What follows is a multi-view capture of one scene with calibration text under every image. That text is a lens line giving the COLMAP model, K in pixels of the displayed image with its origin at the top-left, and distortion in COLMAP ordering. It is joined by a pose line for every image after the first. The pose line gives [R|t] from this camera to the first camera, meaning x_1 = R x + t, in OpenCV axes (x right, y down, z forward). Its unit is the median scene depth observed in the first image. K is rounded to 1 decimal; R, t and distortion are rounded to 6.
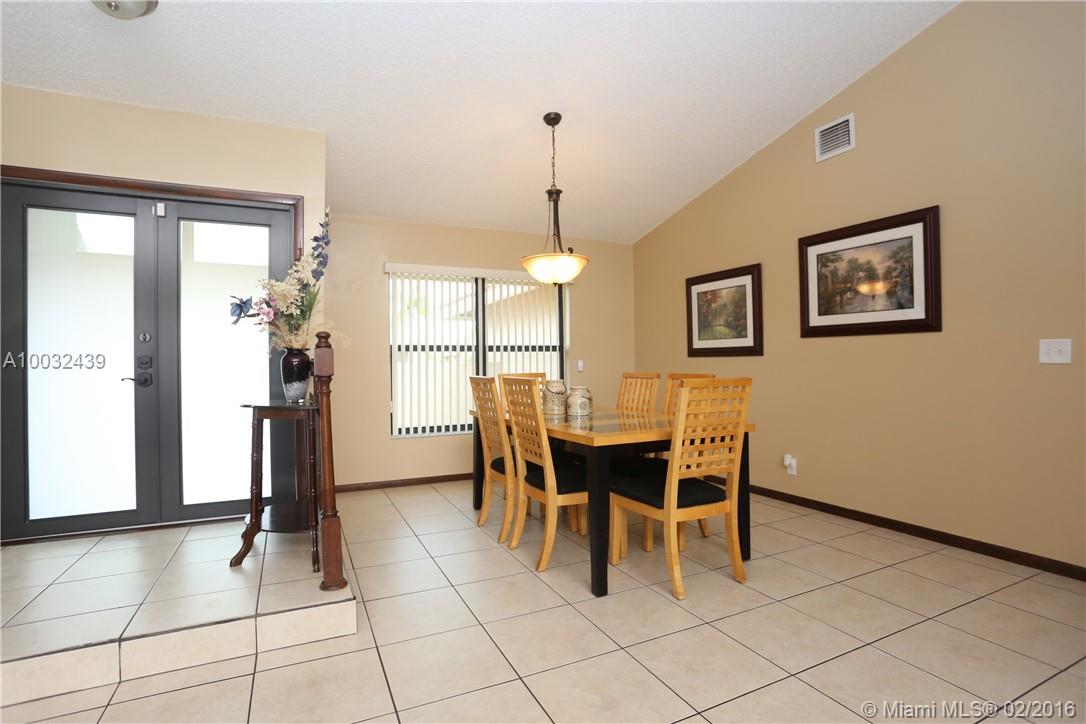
lens RADIAL K [[529.4, 0, 541.4], [0, 529.4, 364.7], [0, 0, 1]] dist [-0.049792, 0.010095]
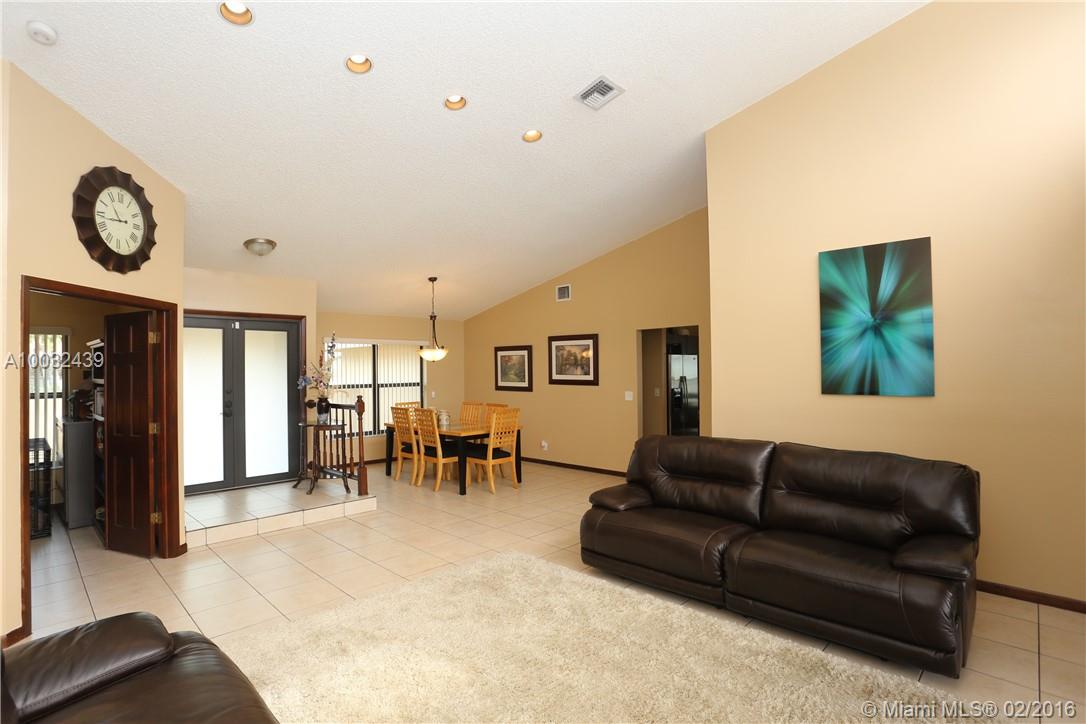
lens RADIAL K [[529.4, 0, 556.3], [0, 529.4, 366.8], [0, 0, 1]] dist [-0.049792, 0.010095]
pose [[0.924758, 0.008841, 0.380453, -0.333631], [-0.006766, 0.999954, -0.006790, -0.126746], [-0.380495, 0.003705, 0.924775, -1.148495]]
